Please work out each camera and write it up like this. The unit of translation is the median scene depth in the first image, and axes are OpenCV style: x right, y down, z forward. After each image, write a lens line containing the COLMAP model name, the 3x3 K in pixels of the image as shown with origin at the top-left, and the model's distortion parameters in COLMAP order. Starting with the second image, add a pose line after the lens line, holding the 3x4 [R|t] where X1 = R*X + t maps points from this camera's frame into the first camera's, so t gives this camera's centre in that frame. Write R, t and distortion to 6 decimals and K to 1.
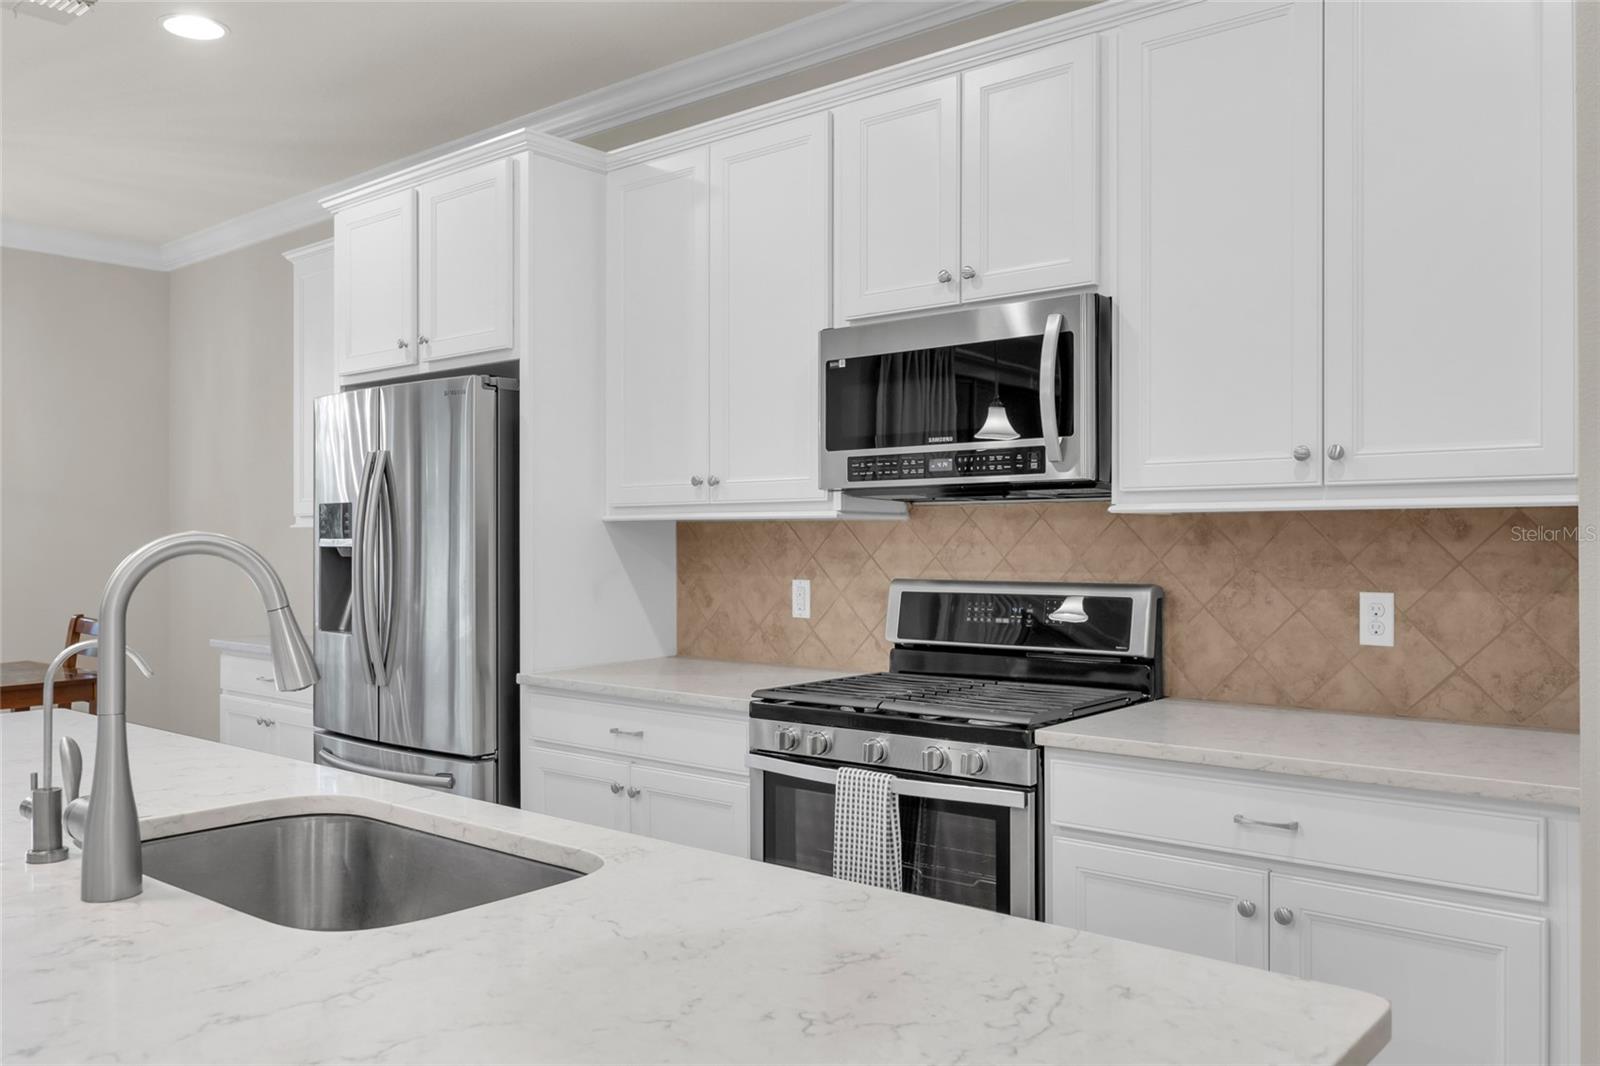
lens RADIAL K [[1248.4, 0, 812.8], [0, 1248.4, 543.4], [0, 0, 1]] dist [-0.003576, 0.000408]
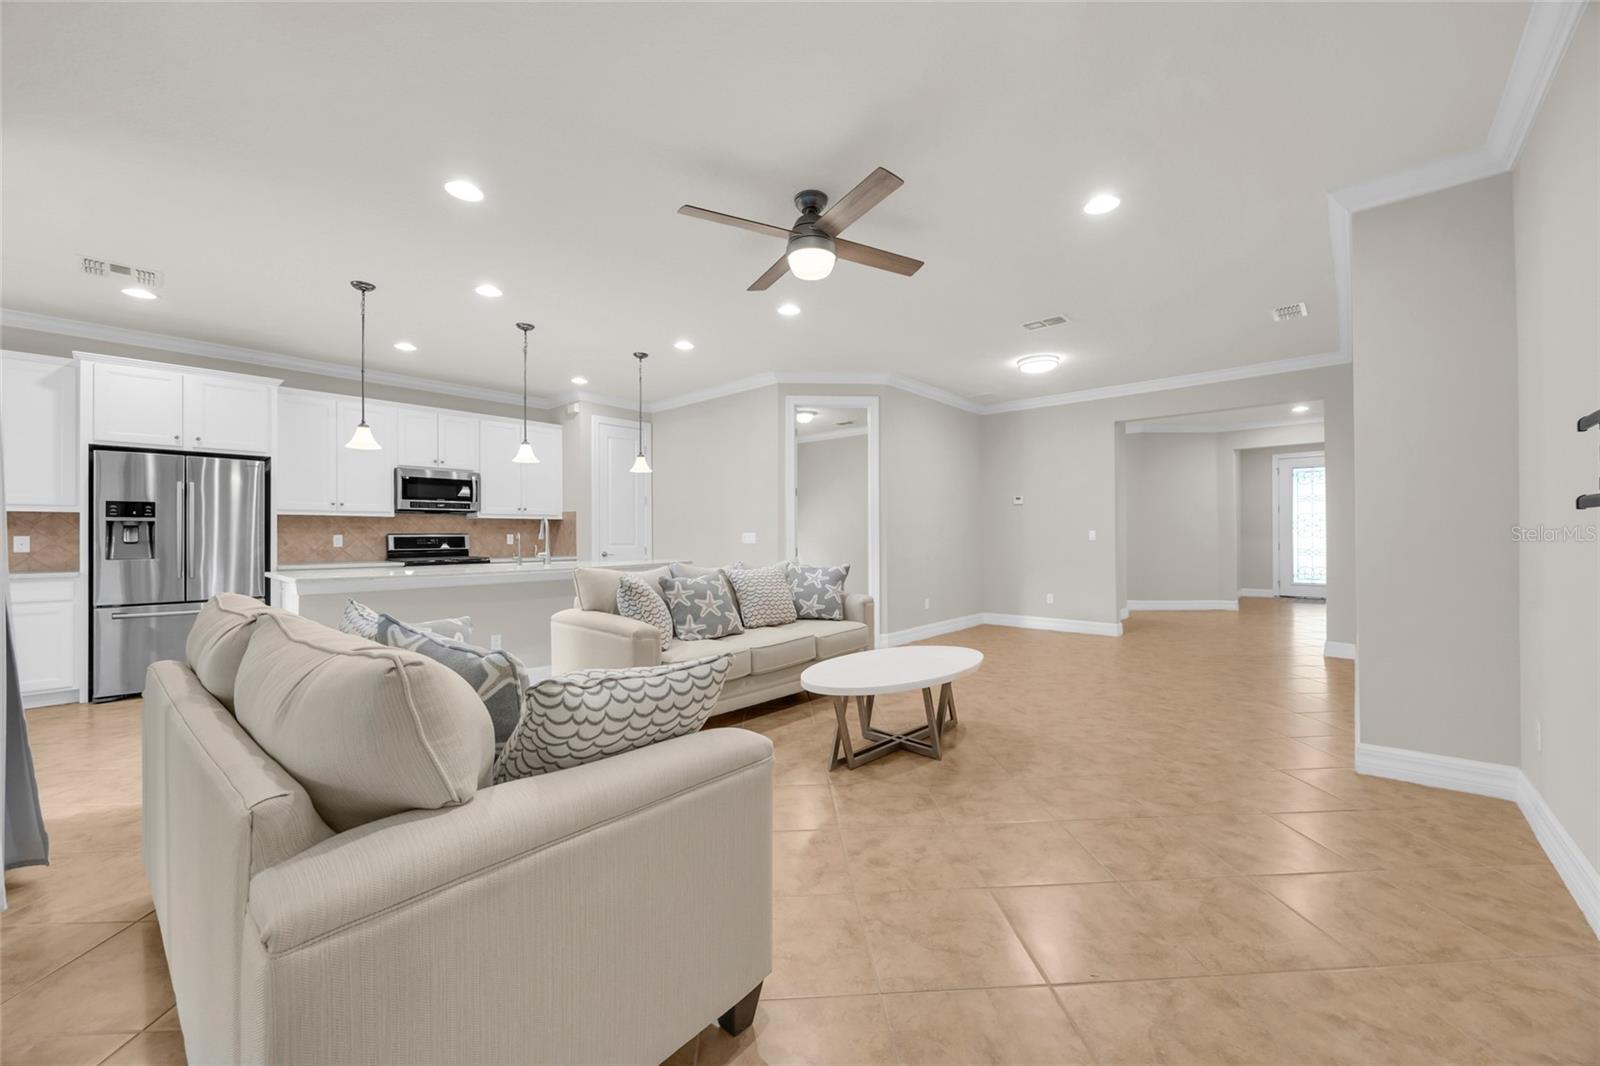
lens RADIAL K [[613.6, 0, 804.8], [0, 613.6, 532.2], [0, 0, 1]] dist [-0.003238, 0.000502]
pose [[0.031629, 0.008299, 0.999465, -1.848581], [0.008770, 0.999925, -0.008581, 0.054787], [-0.999461, 0.009037, 0.031554, -0.309118]]
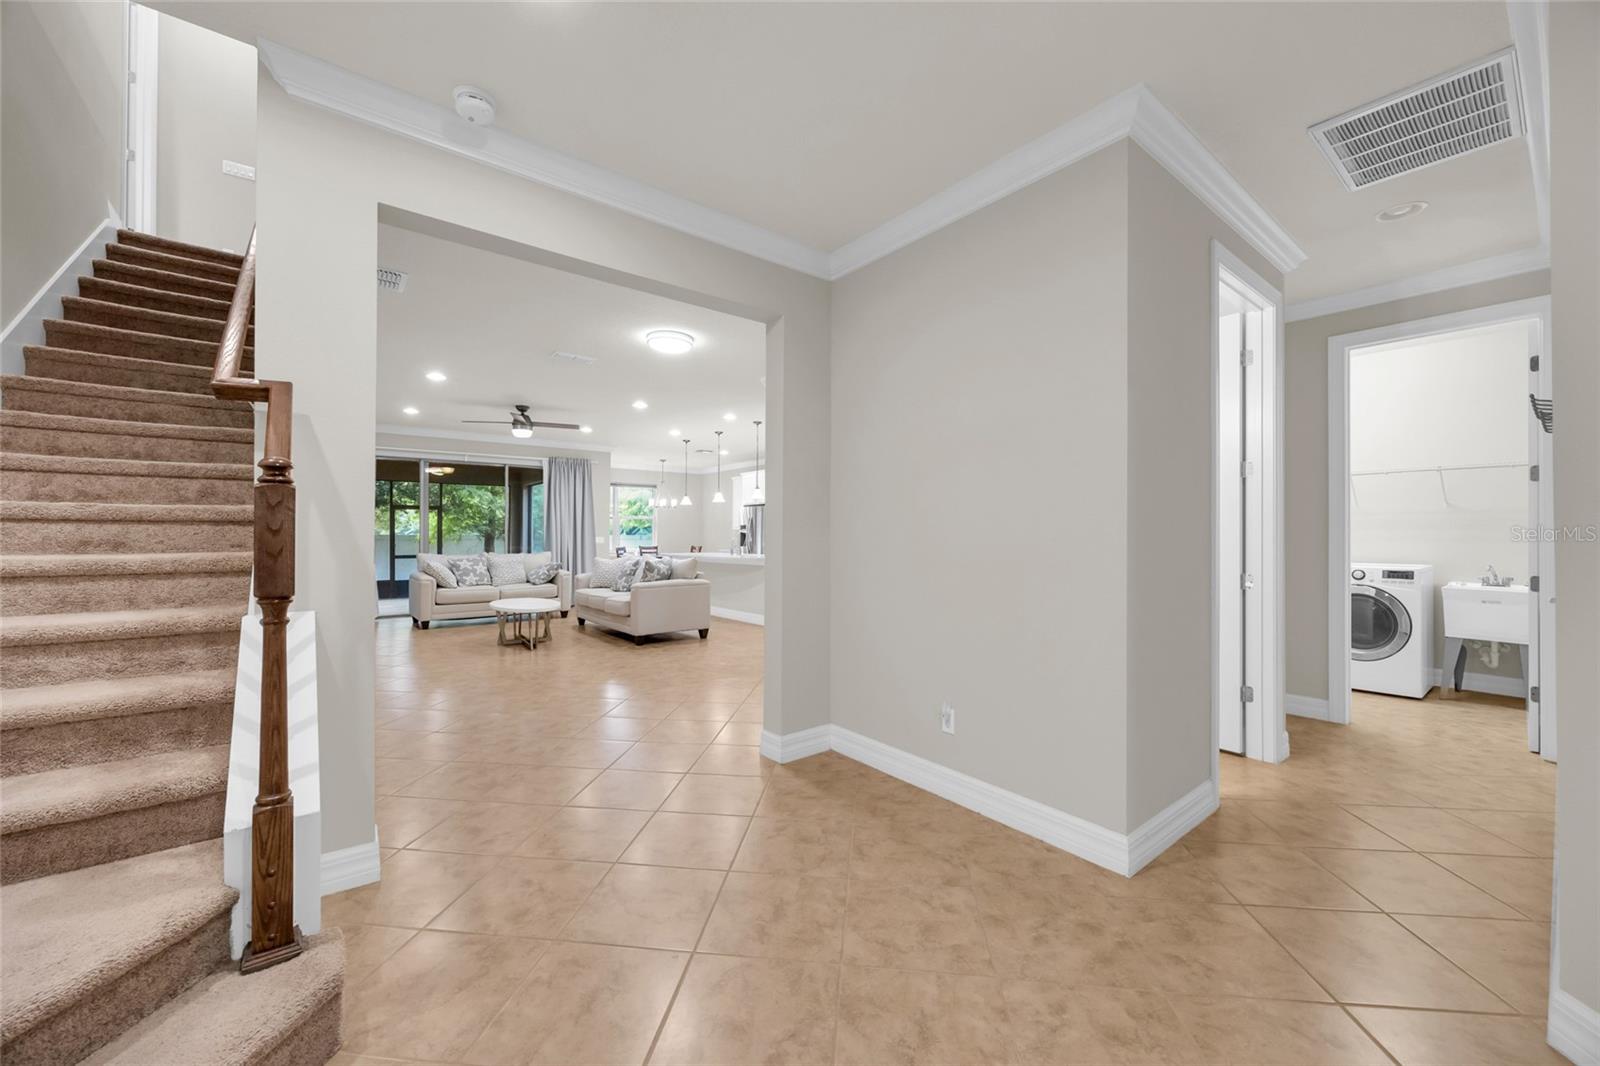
lens RADIAL K [[613.6, 0, 805.9], [0, 613.6, 534.0], [0, 0, 1]] dist [-0.003238, 0.000502]
pose [[0.979316, 0.002822, -0.202317, 0.674556], [-0.003914, 0.999980, -0.004994, 0.031544], [0.202299, 0.005683, 0.979307, -2.411813]]
